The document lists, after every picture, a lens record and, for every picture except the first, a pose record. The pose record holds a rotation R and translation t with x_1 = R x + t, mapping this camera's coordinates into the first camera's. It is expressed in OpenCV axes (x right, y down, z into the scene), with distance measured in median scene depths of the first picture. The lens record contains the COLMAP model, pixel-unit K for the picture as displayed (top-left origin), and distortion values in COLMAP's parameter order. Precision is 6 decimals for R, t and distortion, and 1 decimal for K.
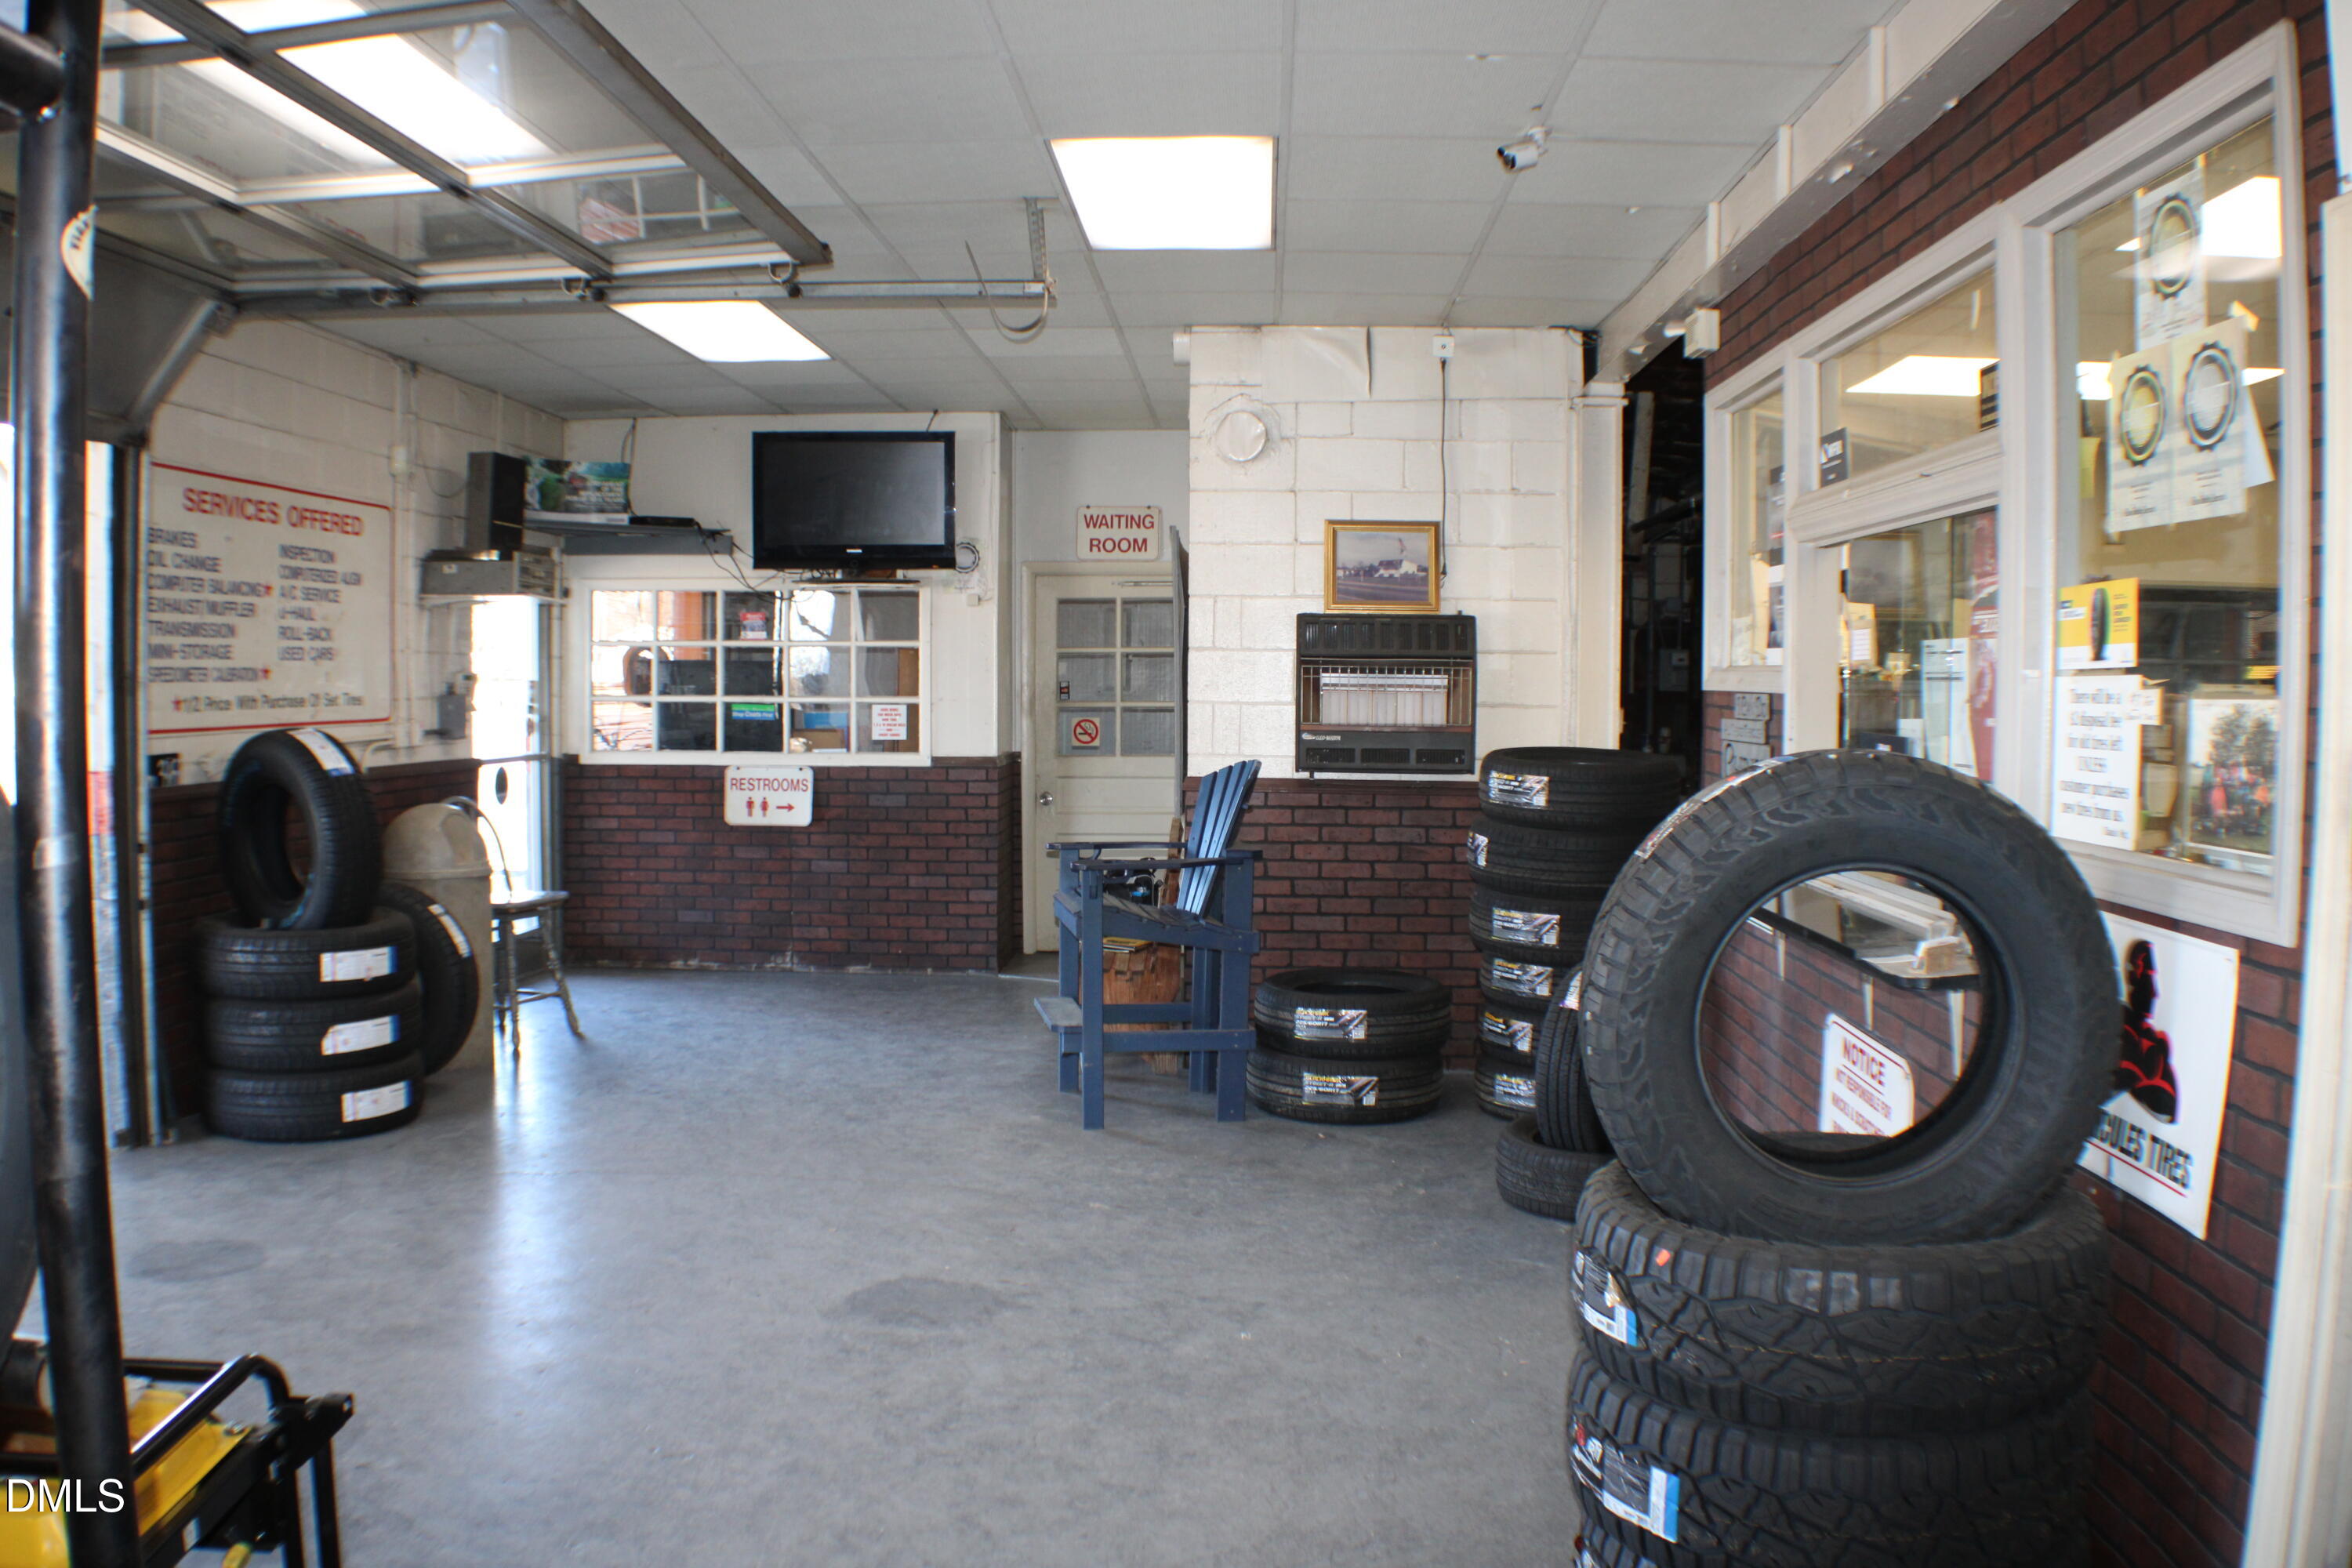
lens RADIAL K [[1819.8, 0, 1177.0], [0, 1819.8, 786.2], [0, 0, 1]] dist [-0.212702, 0.077896]
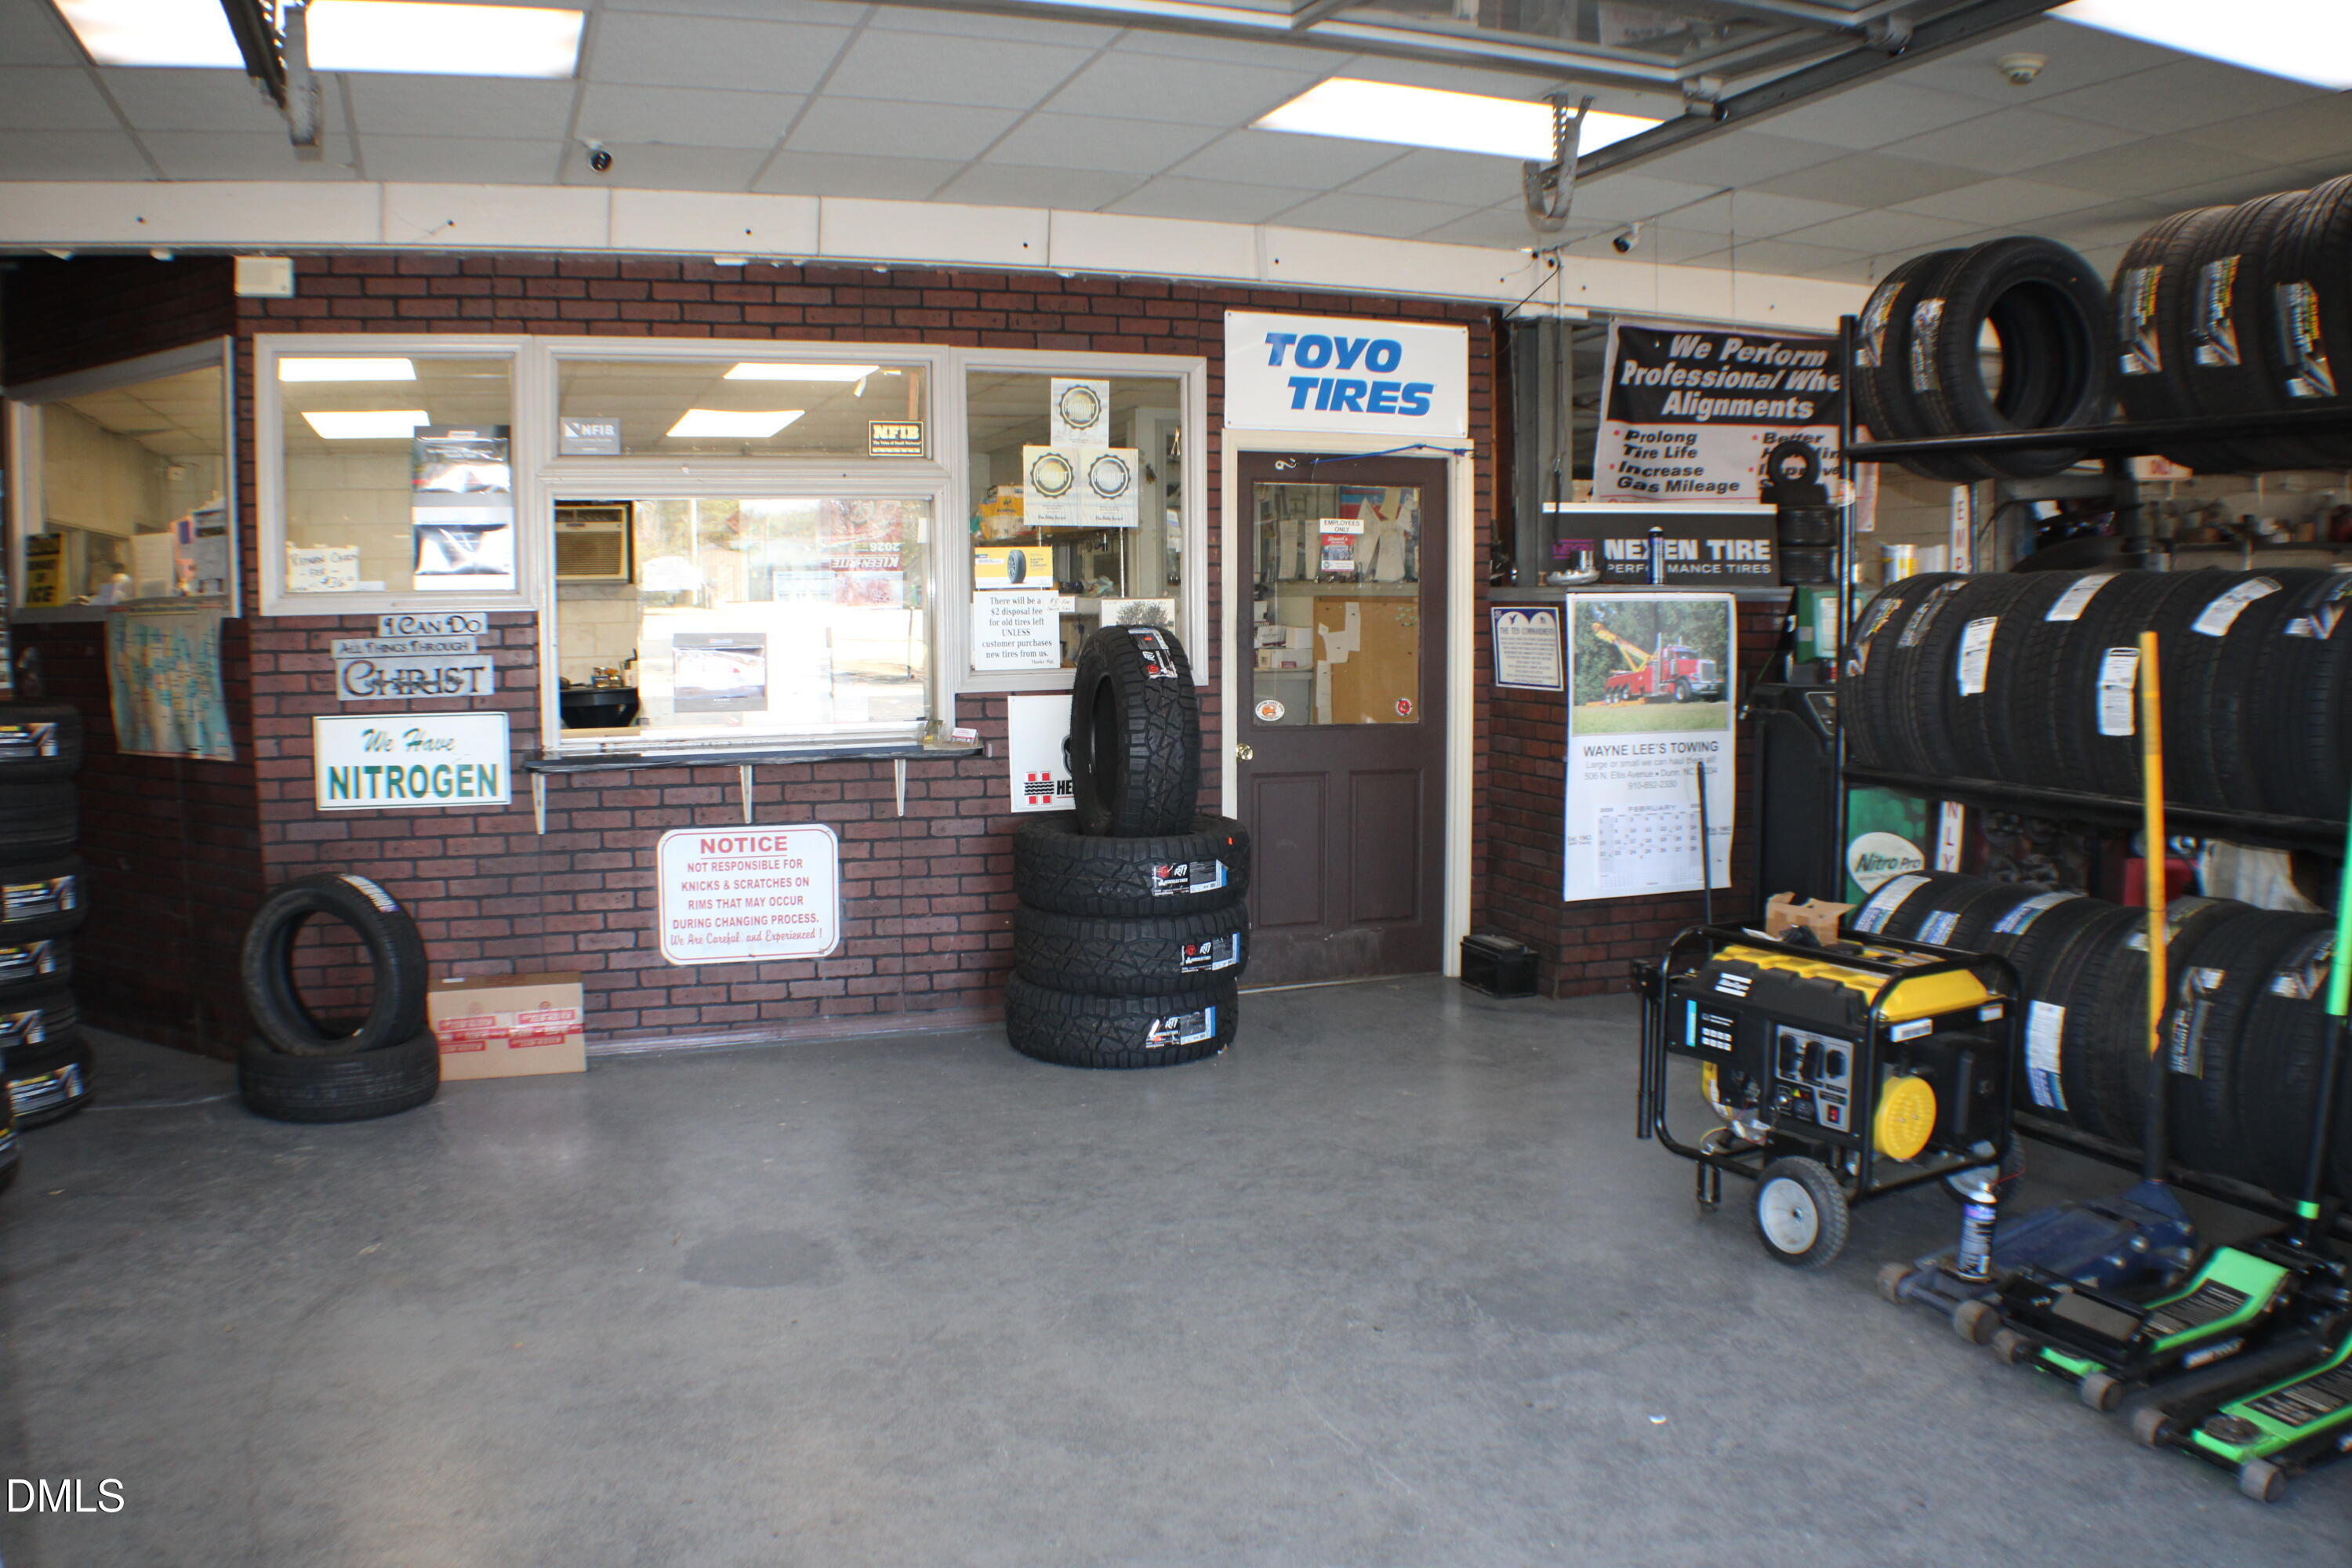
lens RADIAL K [[1819.8, 0, 1178.7], [0, 1819.8, 783.3], [0, 0, 1]] dist [-0.212702, 0.077896]
pose [[-0.411807, -0.094328, 0.906376, -0.501914], [0.056485, 0.990073, 0.128703, -0.032821], [-0.909519, 0.104197, -0.402391, 0.541703]]
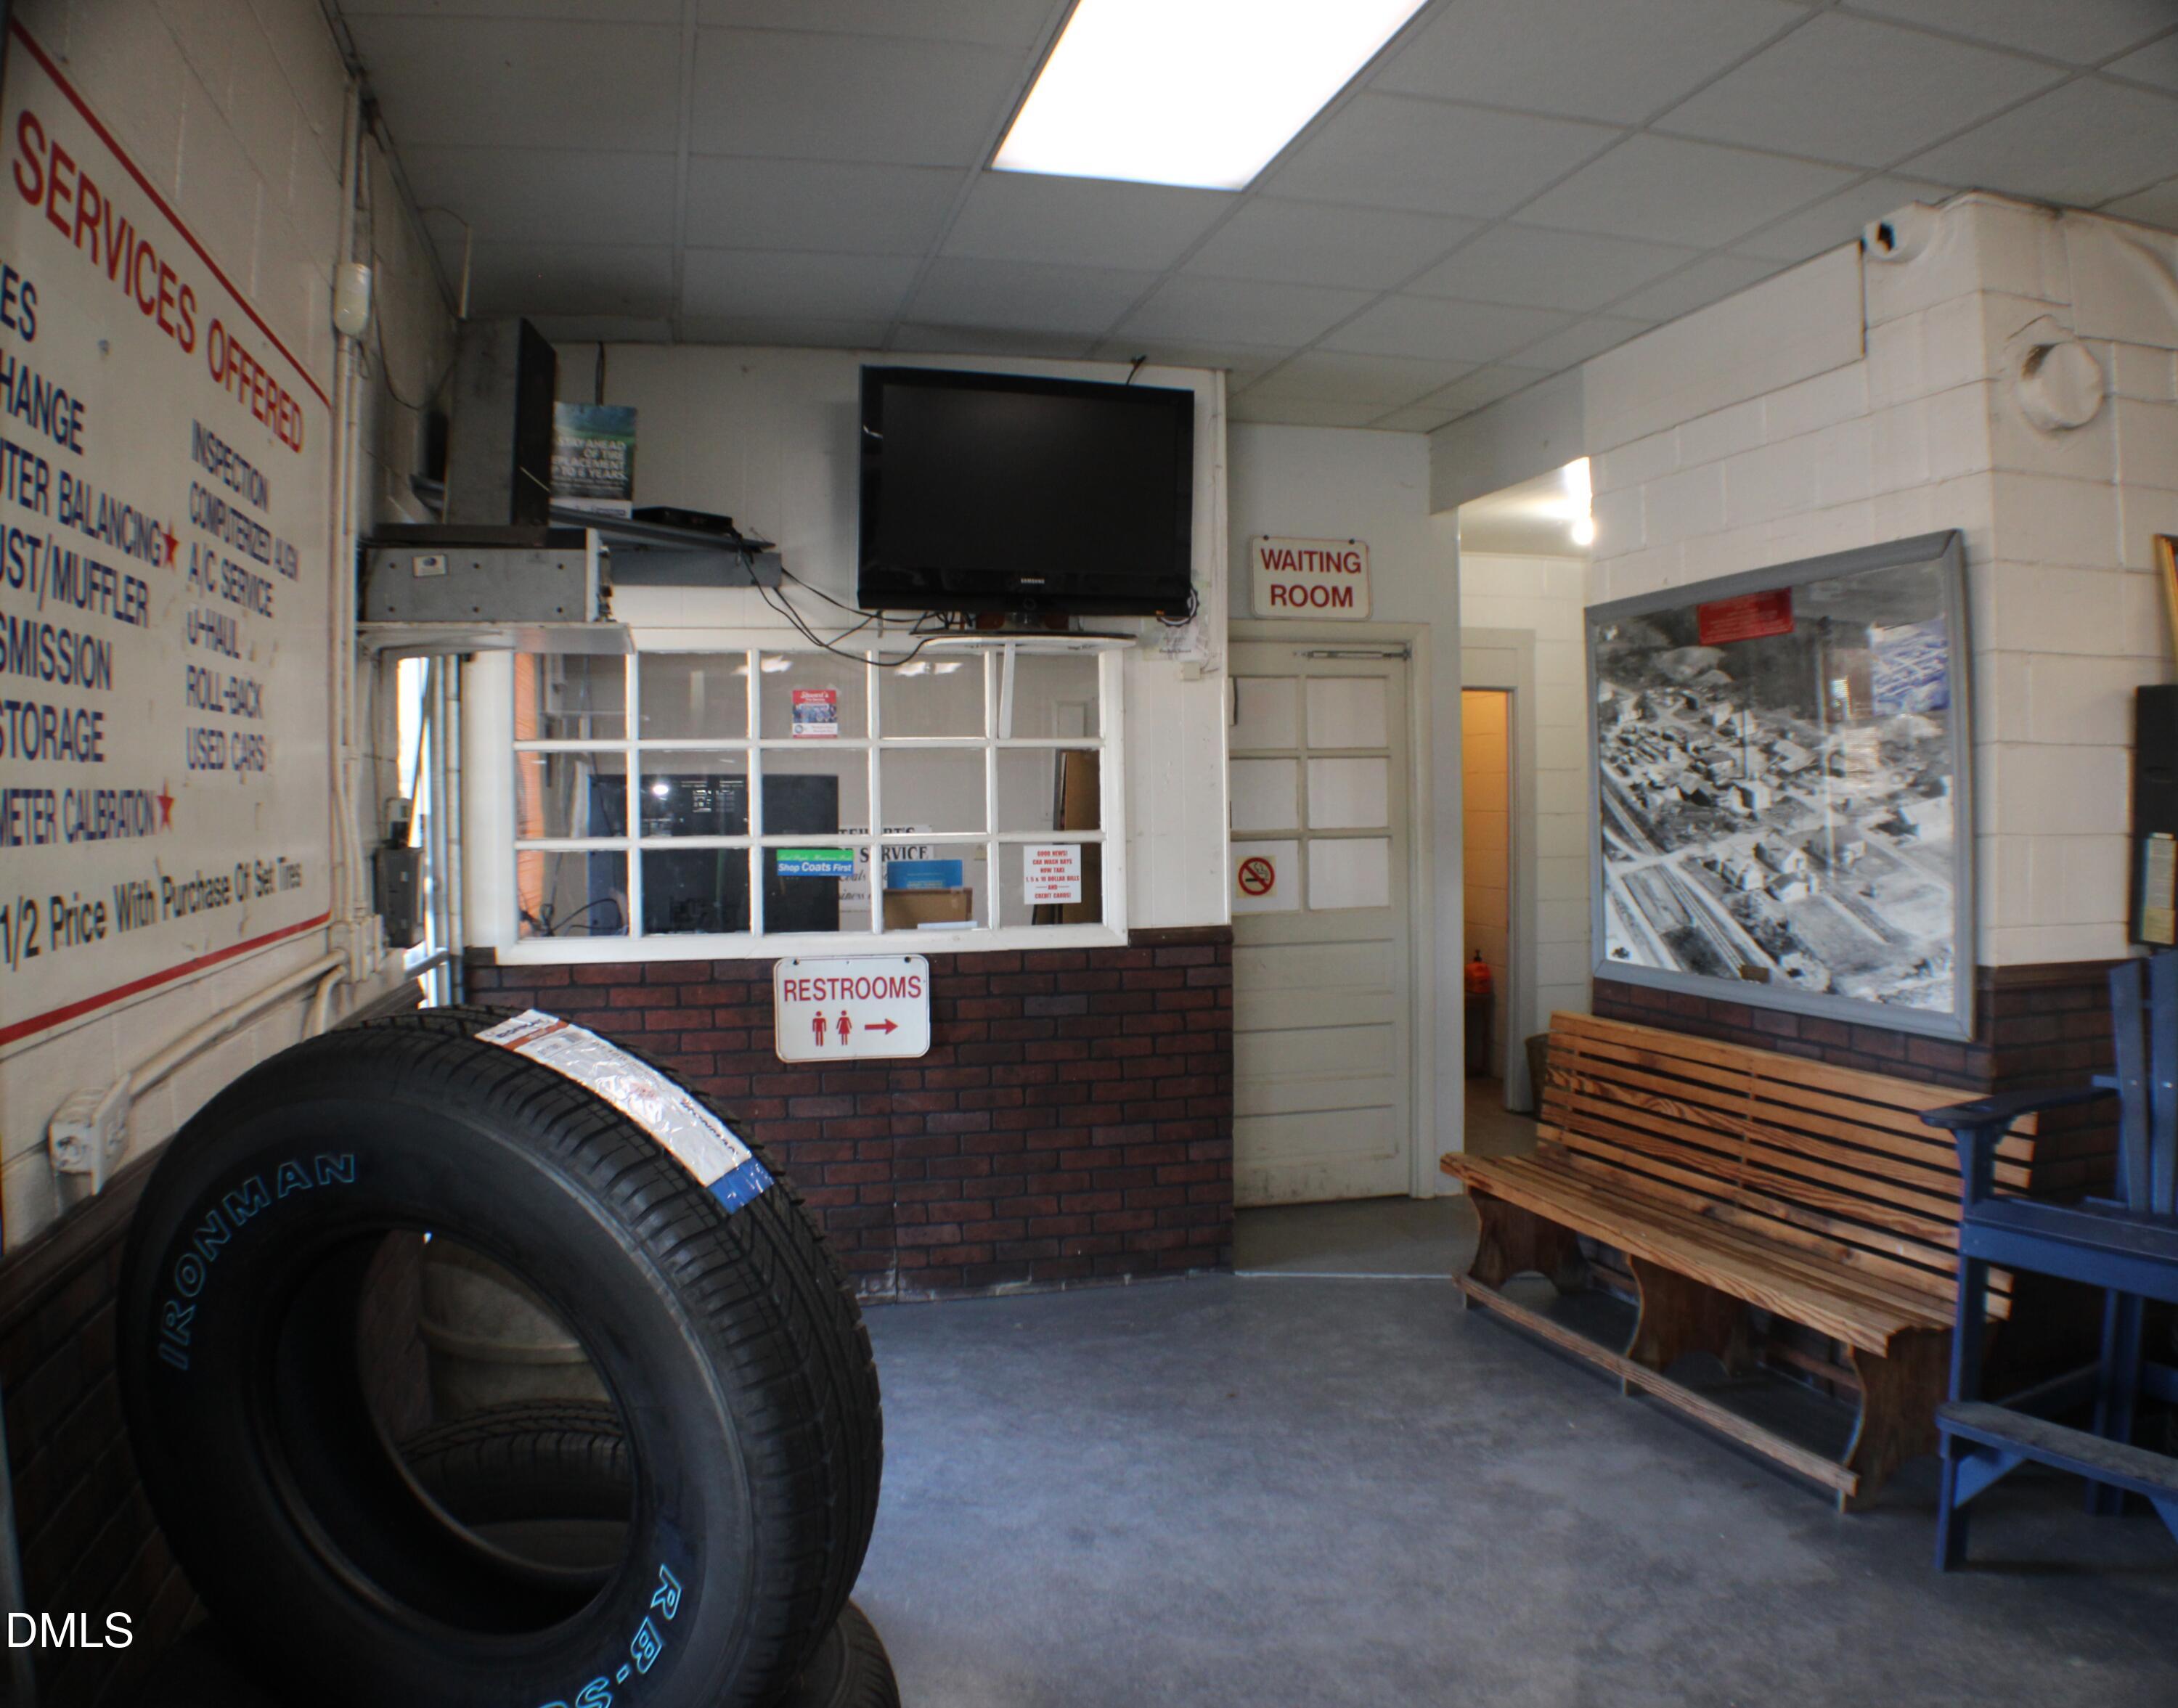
lens RADIAL K [[1707.5, 0, 1153.7], [0, 1707.5, 837.4], [0, 0, 1]] dist [-0.197939, 0.038220]
pose [[0.946500, -0.024740, 0.321754, -0.309158], [0.034934, 0.999053, -0.025946, -0.031762], [-0.320808, 0.035798, 0.946468, 0.455418]]
